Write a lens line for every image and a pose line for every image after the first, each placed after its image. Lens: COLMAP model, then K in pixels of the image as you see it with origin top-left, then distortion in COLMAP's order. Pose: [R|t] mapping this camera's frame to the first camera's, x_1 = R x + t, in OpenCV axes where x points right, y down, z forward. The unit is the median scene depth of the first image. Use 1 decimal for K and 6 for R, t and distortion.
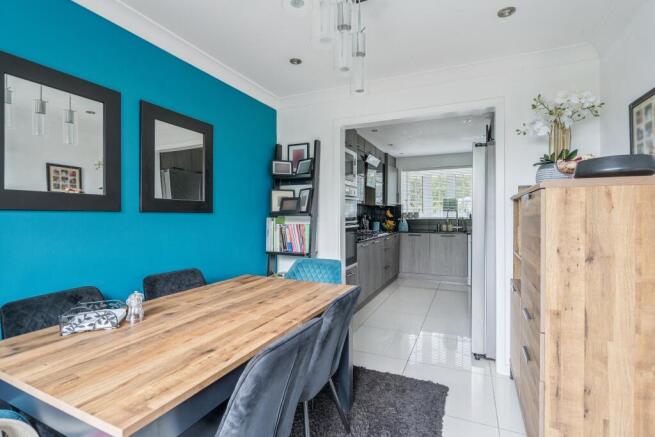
lens RADIAL K [[311.2, 0, 323.7], [0, 311.2, 213.1], [0, 0, 1]] dist [-0.006281, 0.000715]
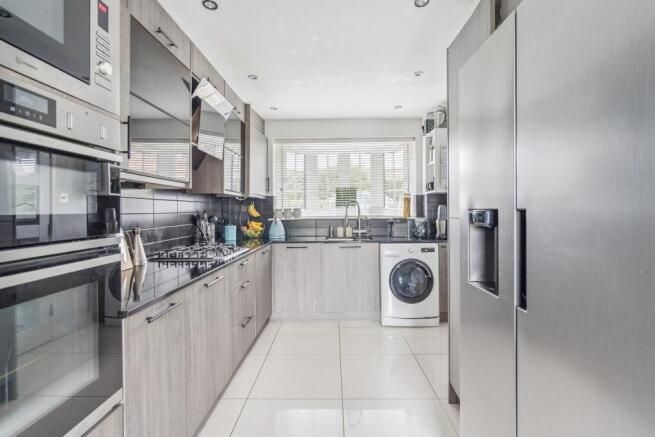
lens RADIAL K [[311.2, 0, 326.1], [0, 311.2, 211.7], [0, 0, 1]] dist [-0.006281, 0.000715]
pose [[0.915471, -0.008366, 0.402297, 0.101555], [0.007310, 0.999965, 0.004160, 0.002234], [-0.402318, -0.000868, 0.915500, 0.414258]]
